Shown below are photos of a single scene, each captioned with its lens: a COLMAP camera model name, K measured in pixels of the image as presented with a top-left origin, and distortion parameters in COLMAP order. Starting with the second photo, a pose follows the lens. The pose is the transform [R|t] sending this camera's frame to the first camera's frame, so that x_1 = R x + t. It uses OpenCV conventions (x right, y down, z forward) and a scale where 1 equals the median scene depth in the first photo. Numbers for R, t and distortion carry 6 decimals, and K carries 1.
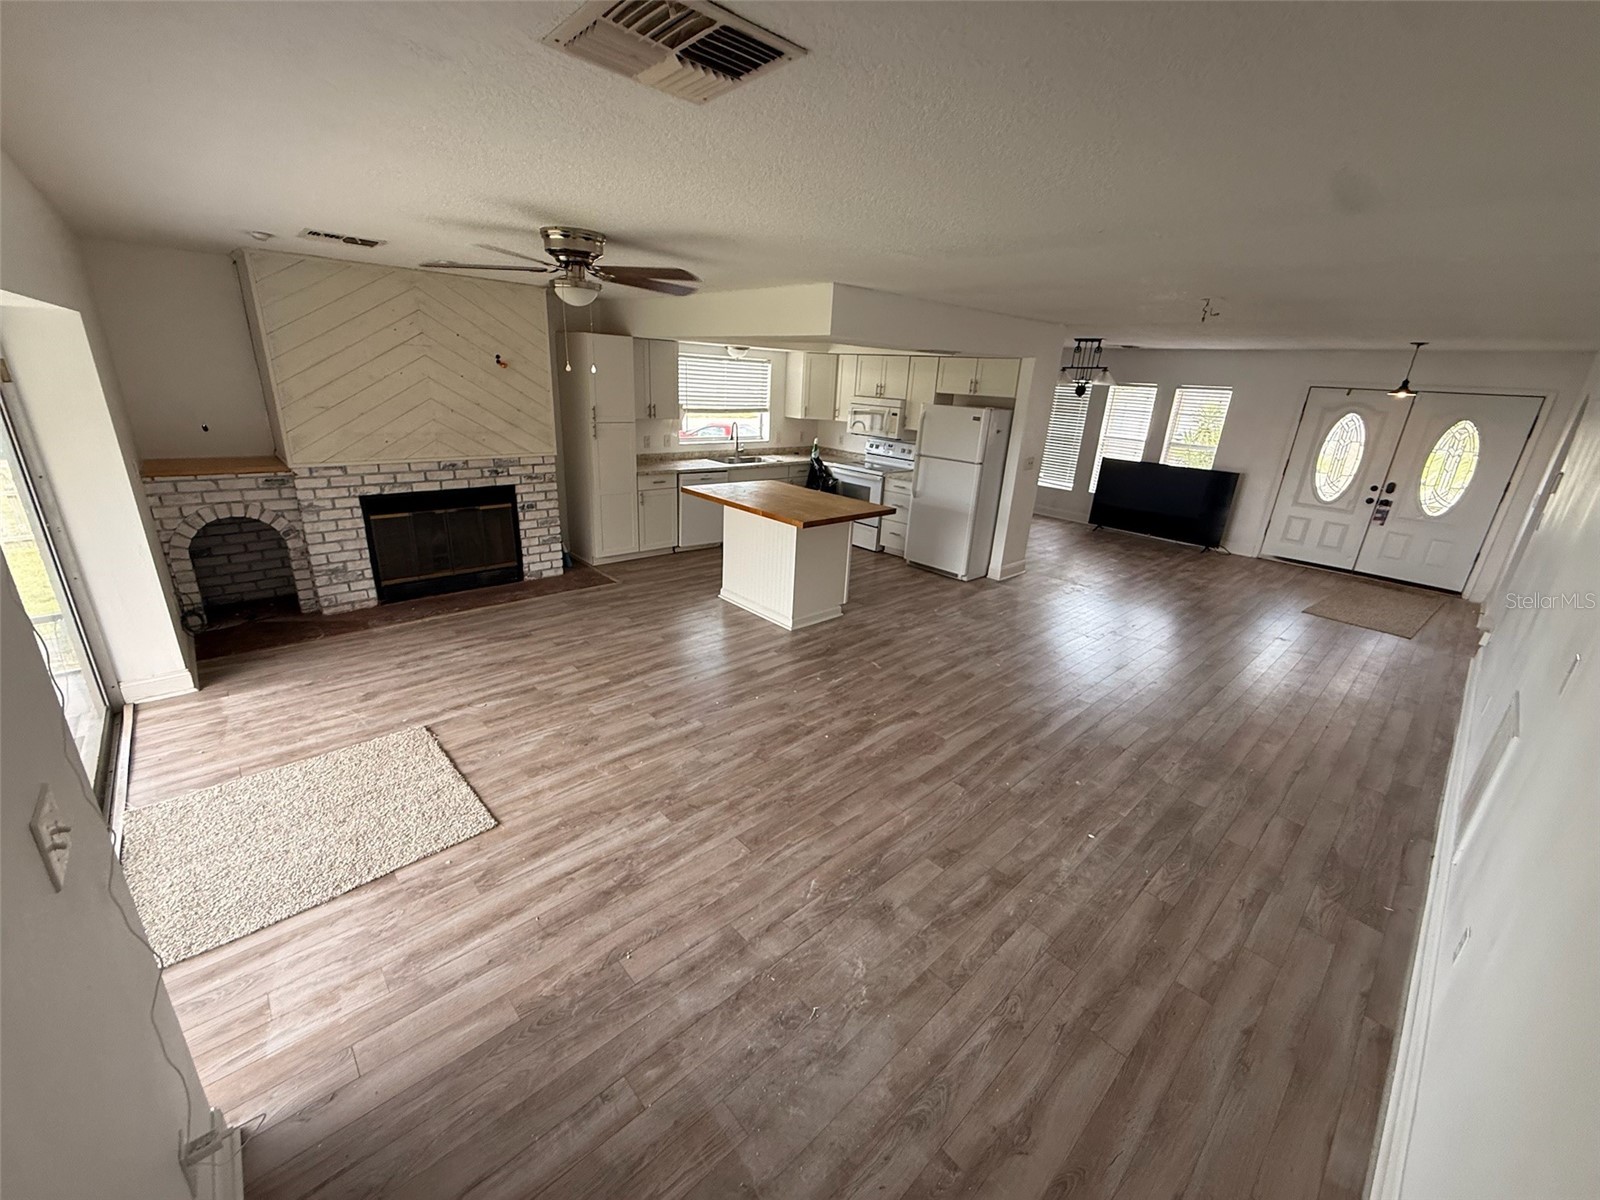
lens RADIAL K [[642.6, 0, 798.1], [0, 642.6, 600.8], [0, 0, 1]] dist [-0.000686, -0.000060]
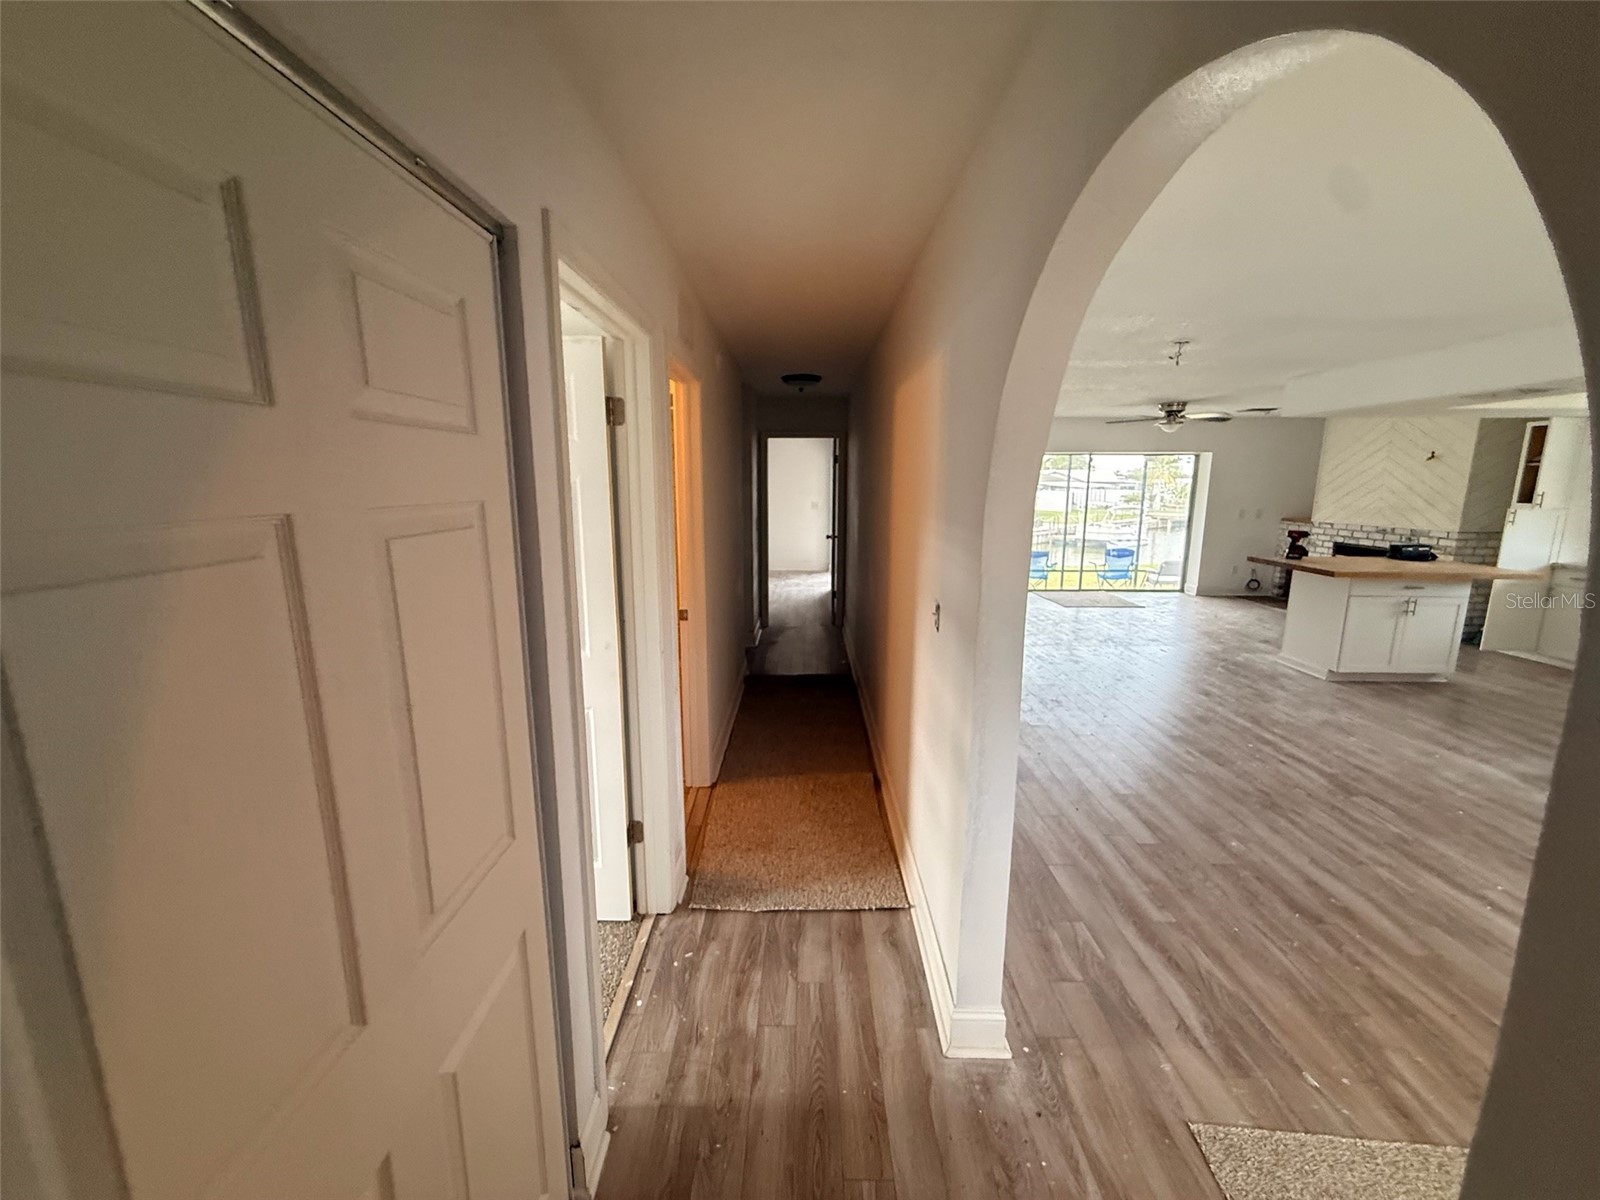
lens RADIAL K [[642.6, 0, 799.3], [0, 642.6, 601.8], [0, 0, 1]] dist [-0.000686, -0.000060]
pose [[-0.683531, 0.082673, -0.725224, 1.410291], [-0.277186, 0.889737, 0.362678, -0.231894], [0.675243, 0.448924, -0.585247, 1.052895]]
